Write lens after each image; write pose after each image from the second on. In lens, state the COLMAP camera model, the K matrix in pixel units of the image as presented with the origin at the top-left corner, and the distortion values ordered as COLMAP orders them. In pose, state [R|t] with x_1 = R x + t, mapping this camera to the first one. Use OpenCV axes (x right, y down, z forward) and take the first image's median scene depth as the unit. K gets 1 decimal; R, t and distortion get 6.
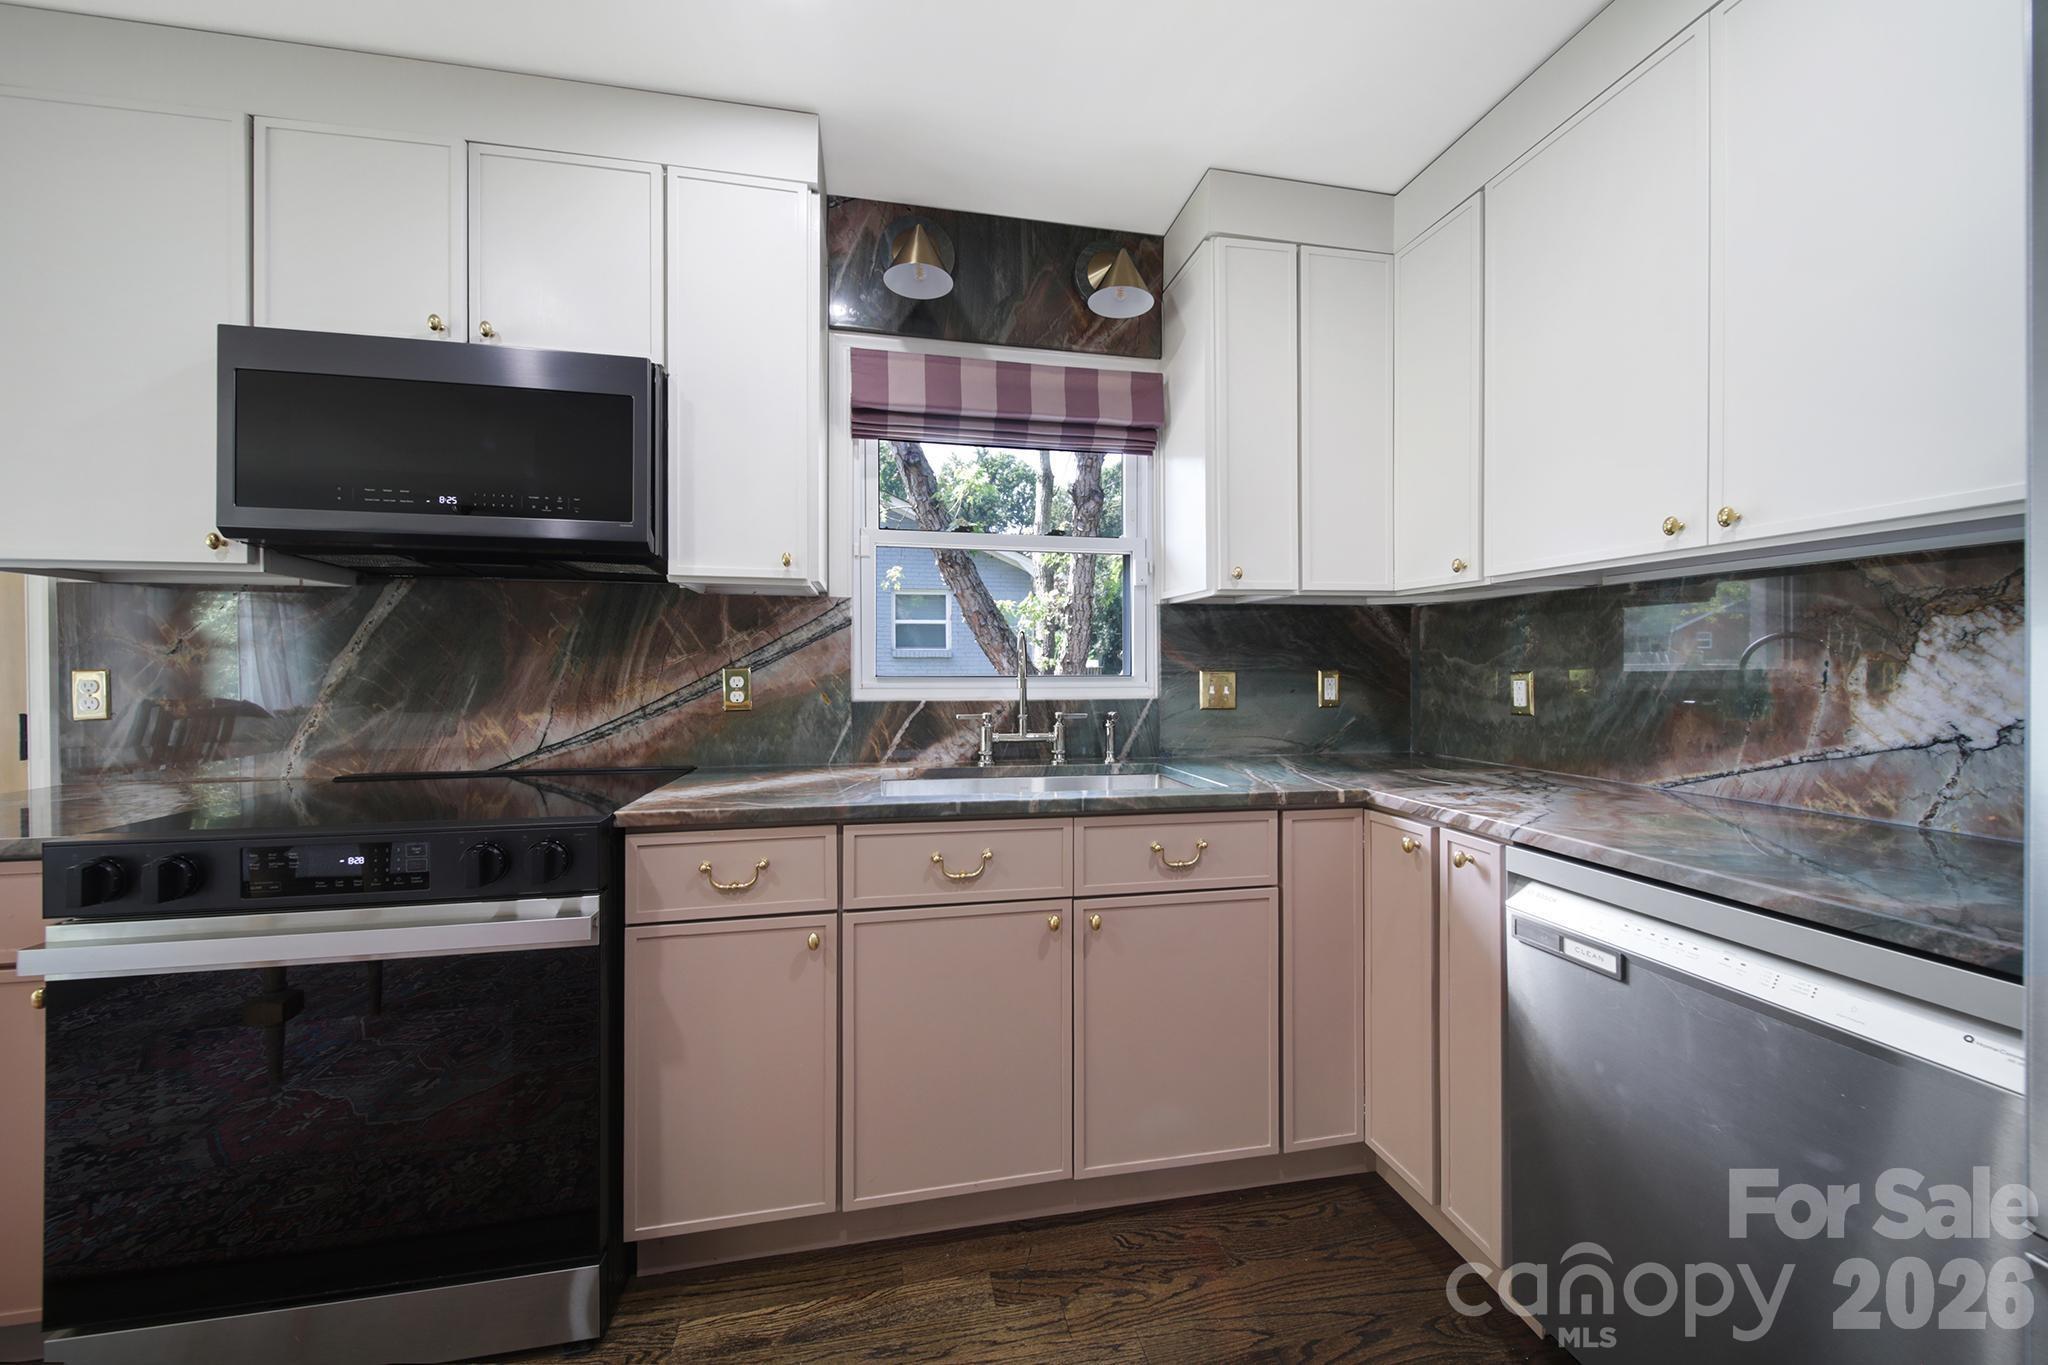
lens RADIAL K [[729.0, 0, 1021.5], [0, 729.0, 672.3], [0, 0, 1]] dist [-0.000135, -0.000039]
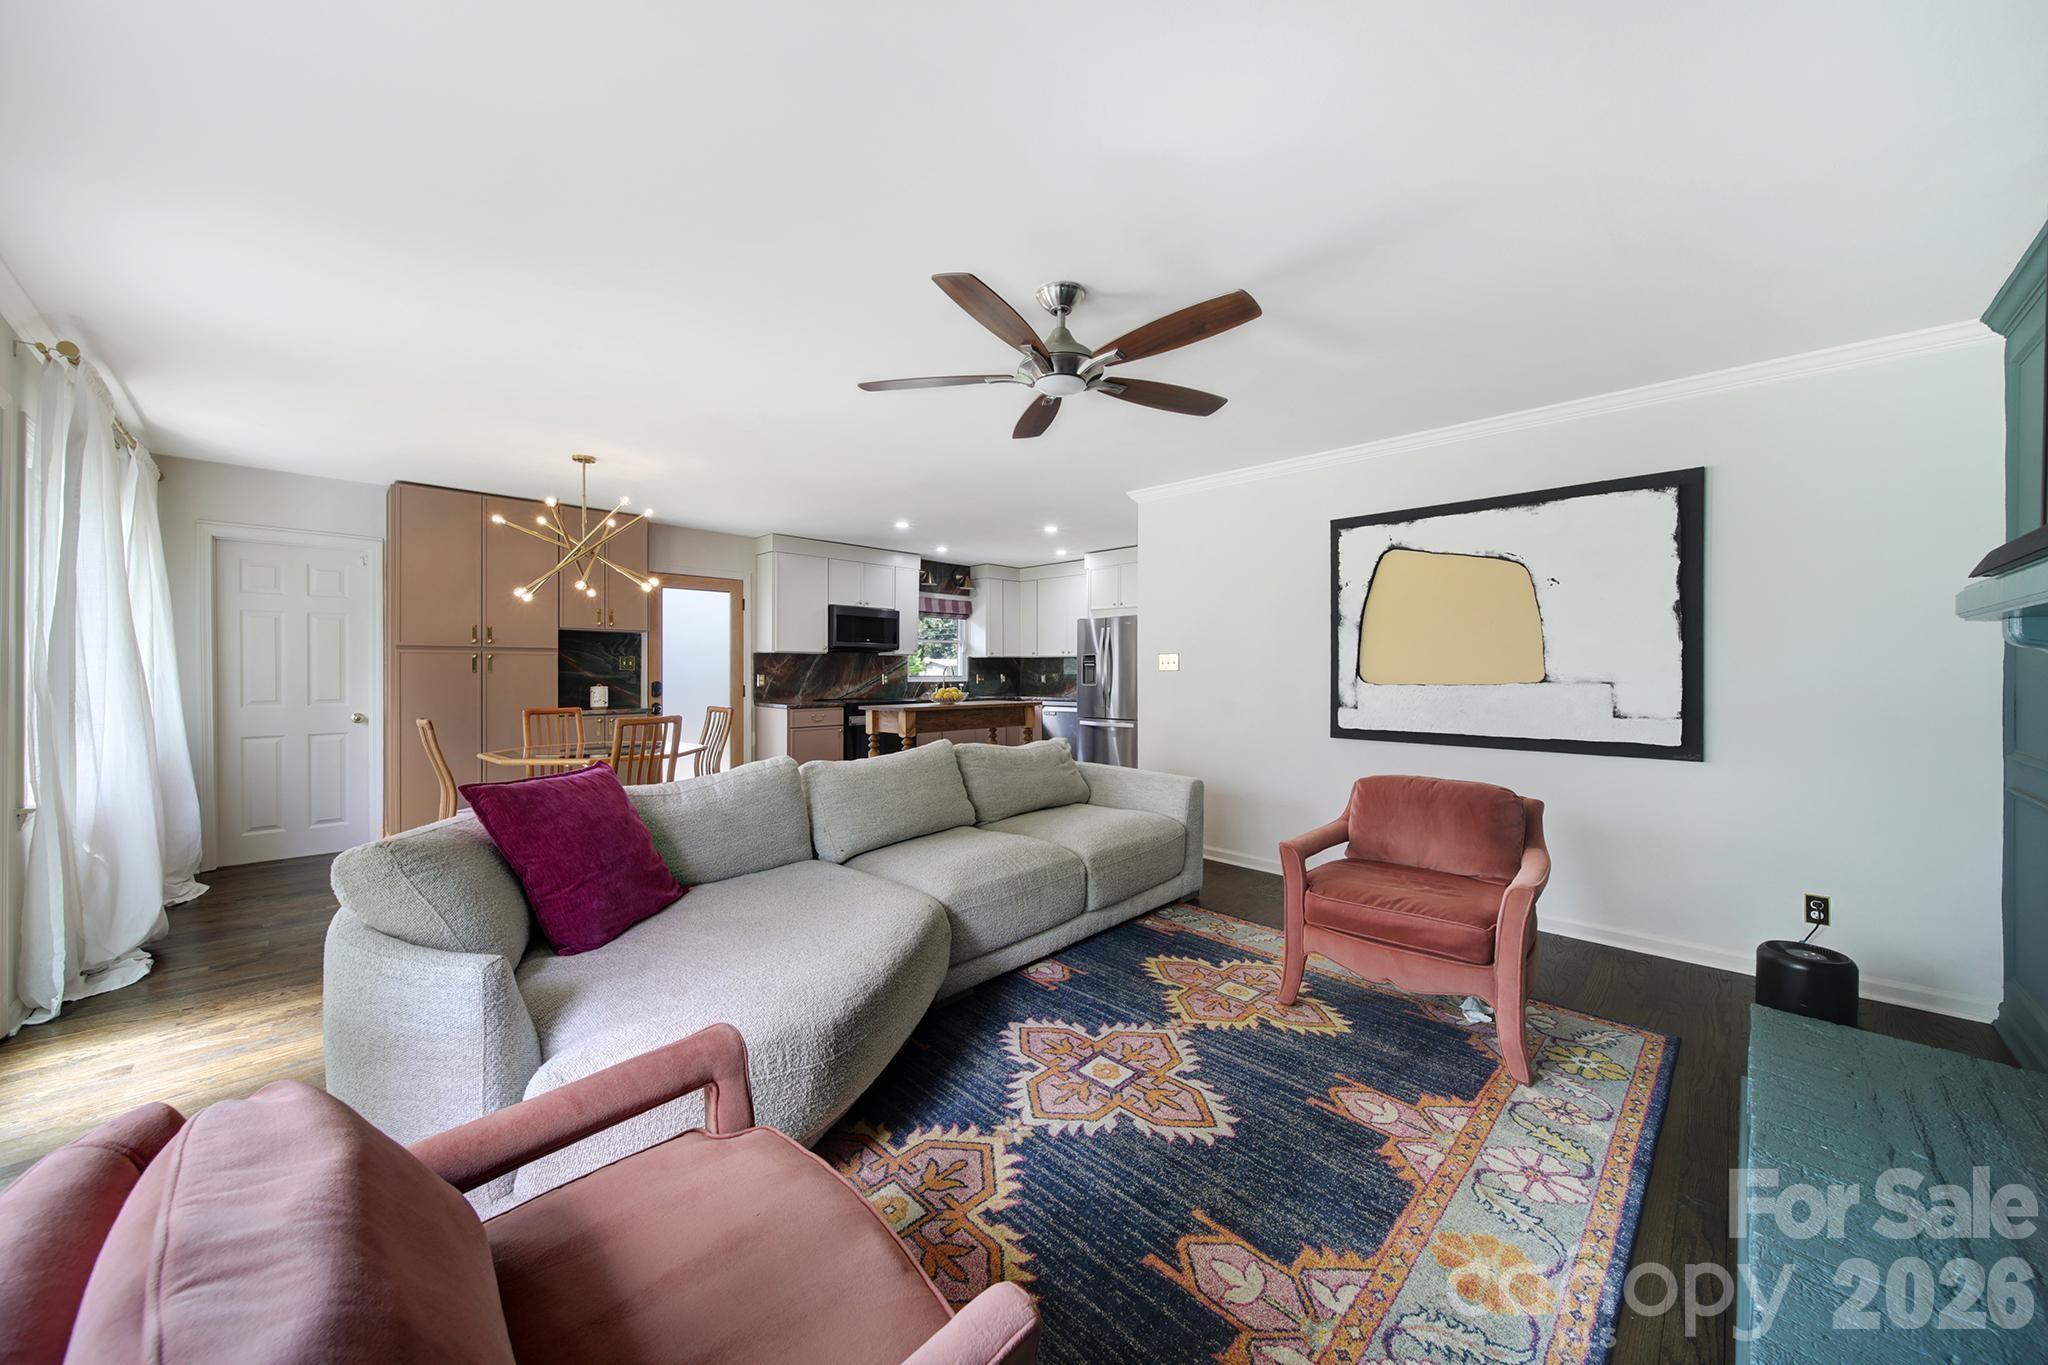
lens RADIAL K [[729.0, 0, 1021.5], [0, 729.0, 672.3], [0, 0, 1]] dist [-0.000135, -0.000039]
pose [[0.828775, 0.000340, 0.559582, -2.023587], [0.002647, 0.999986, -0.004529, 0.006735], [-0.559576, 0.005235, 0.828763, -2.766779]]
